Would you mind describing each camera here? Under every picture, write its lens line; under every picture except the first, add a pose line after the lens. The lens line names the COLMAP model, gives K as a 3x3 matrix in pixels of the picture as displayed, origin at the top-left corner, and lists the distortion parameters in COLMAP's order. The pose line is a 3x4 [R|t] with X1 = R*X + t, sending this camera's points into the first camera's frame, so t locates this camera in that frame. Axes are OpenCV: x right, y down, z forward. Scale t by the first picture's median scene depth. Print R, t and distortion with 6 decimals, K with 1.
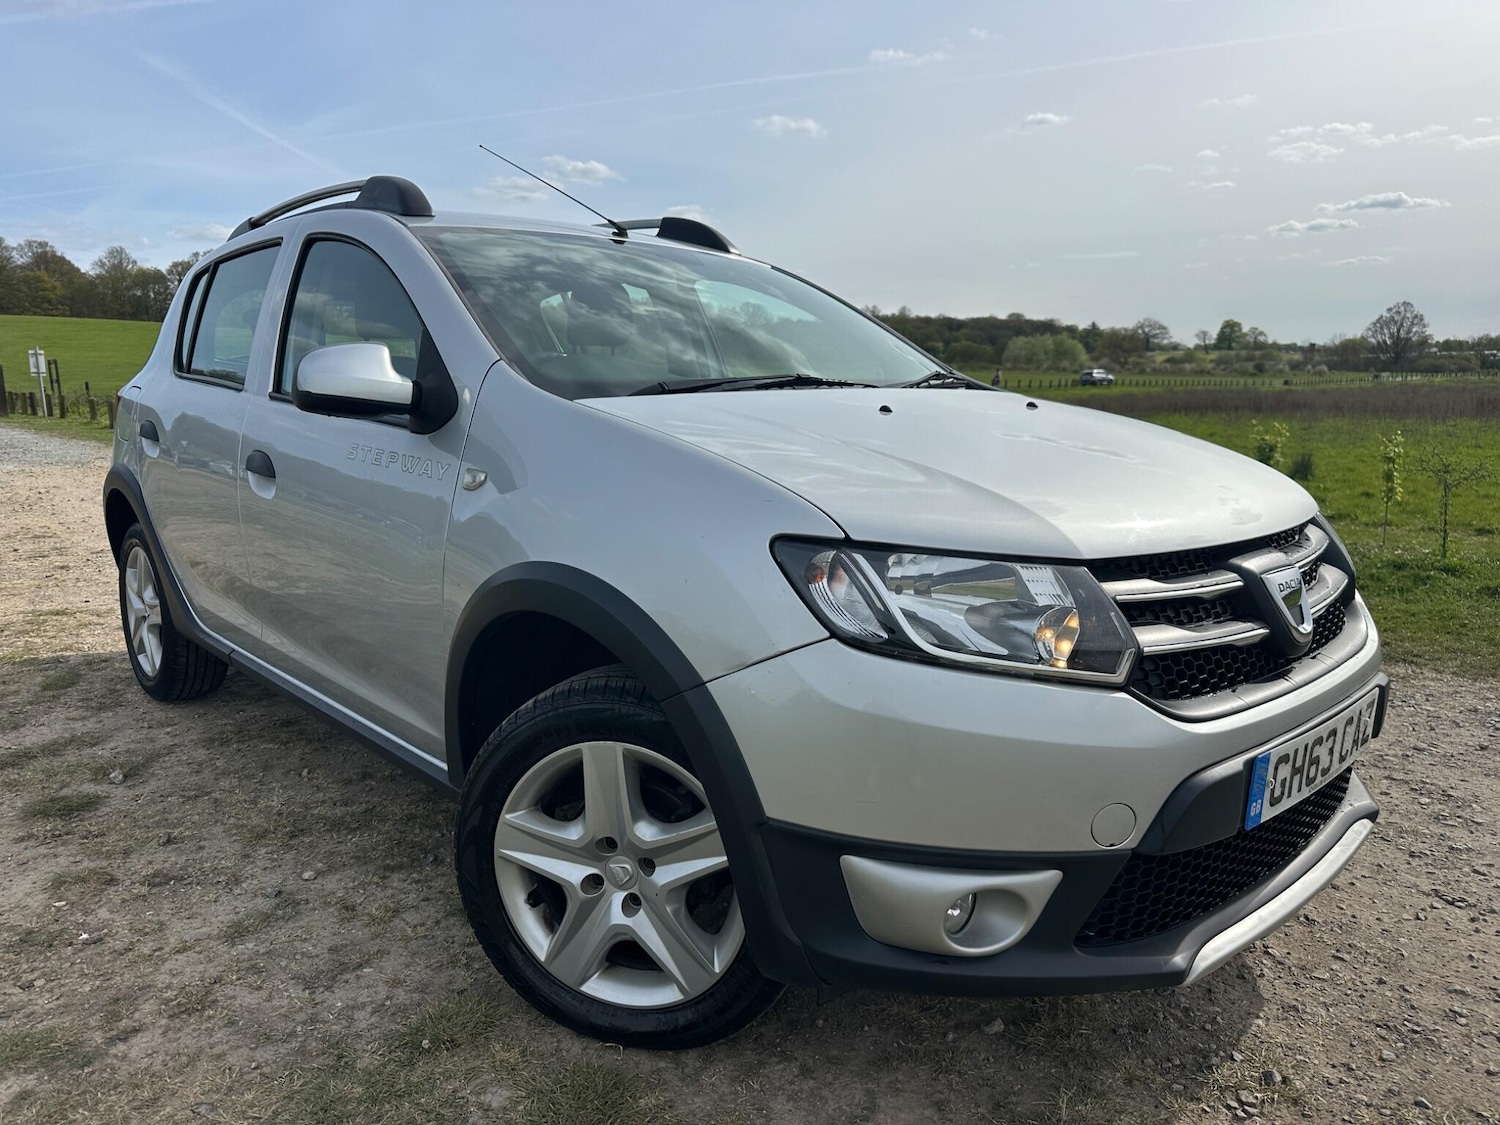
lens RADIAL K [[1113.9, 0, 720.7], [0, 1113.9, 606.9], [0, 0, 1]] dist [0.019615, -0.035787]
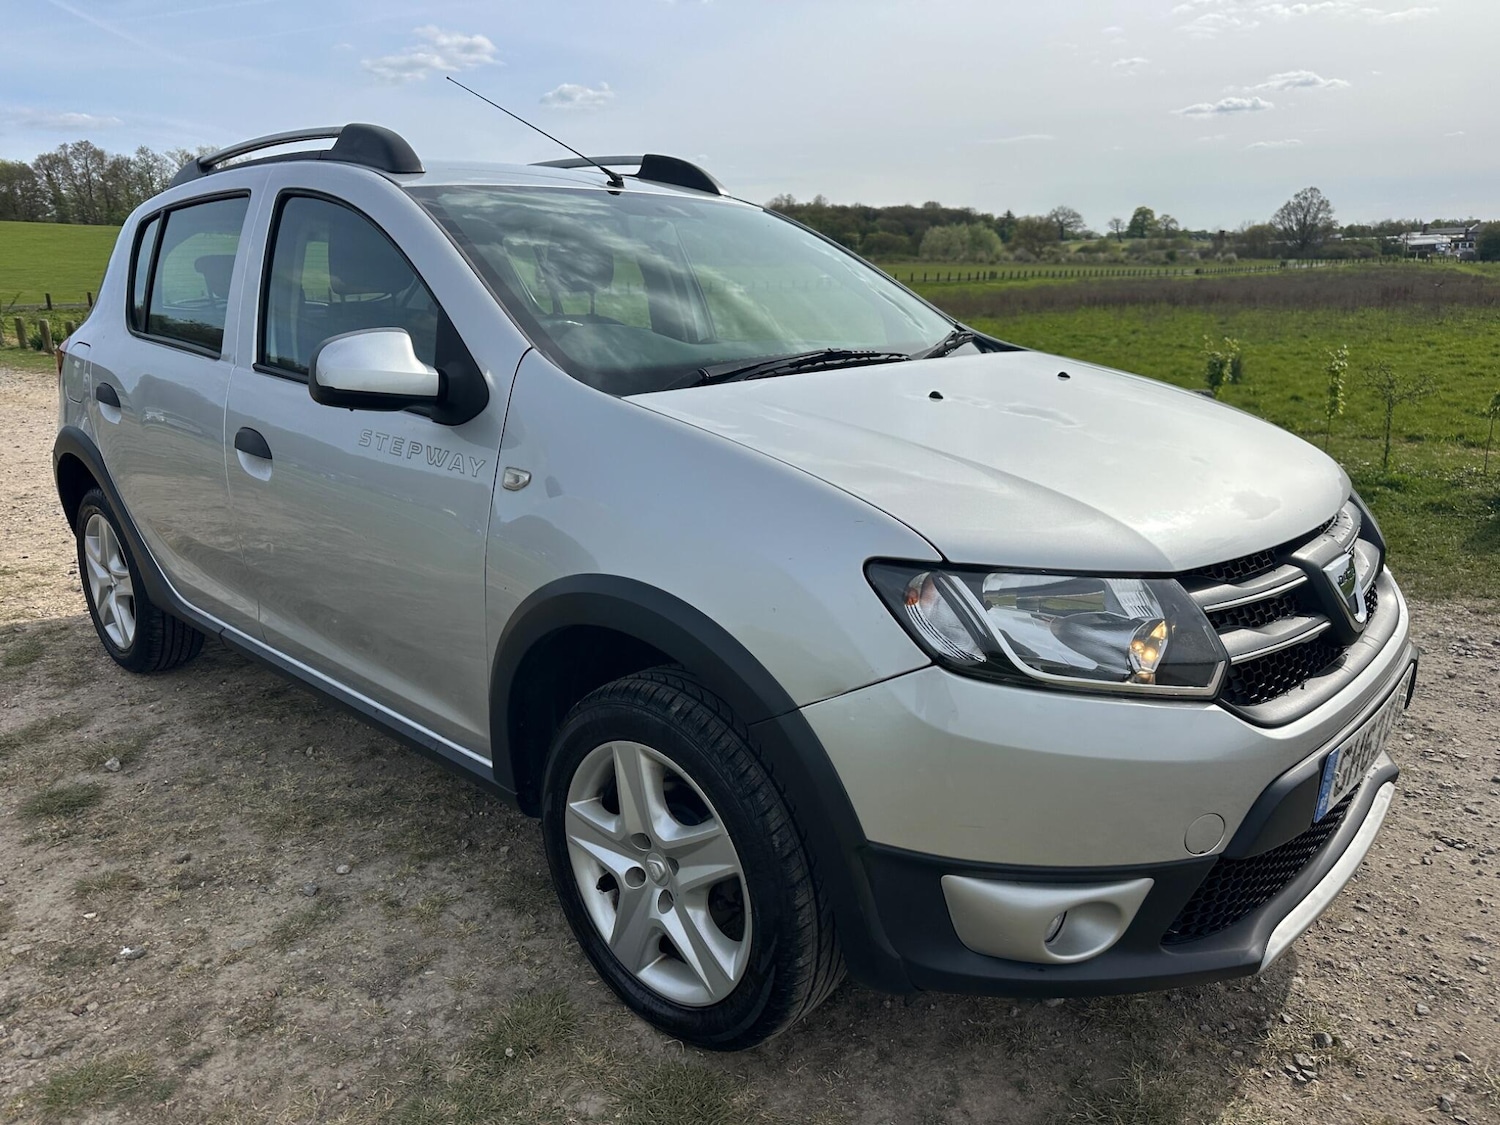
lens RADIAL K [[1108.6, 0, 718.9], [0, 1108.6, 611.2], [0, 0, 1]] dist [0.017298, -0.028453]
pose [[0.996837, -0.037370, 0.070132, -0.101887], [0.030376, 0.994696, 0.098271, -0.077407], [-0.073433, -0.095830, 0.992685, 0.019529]]
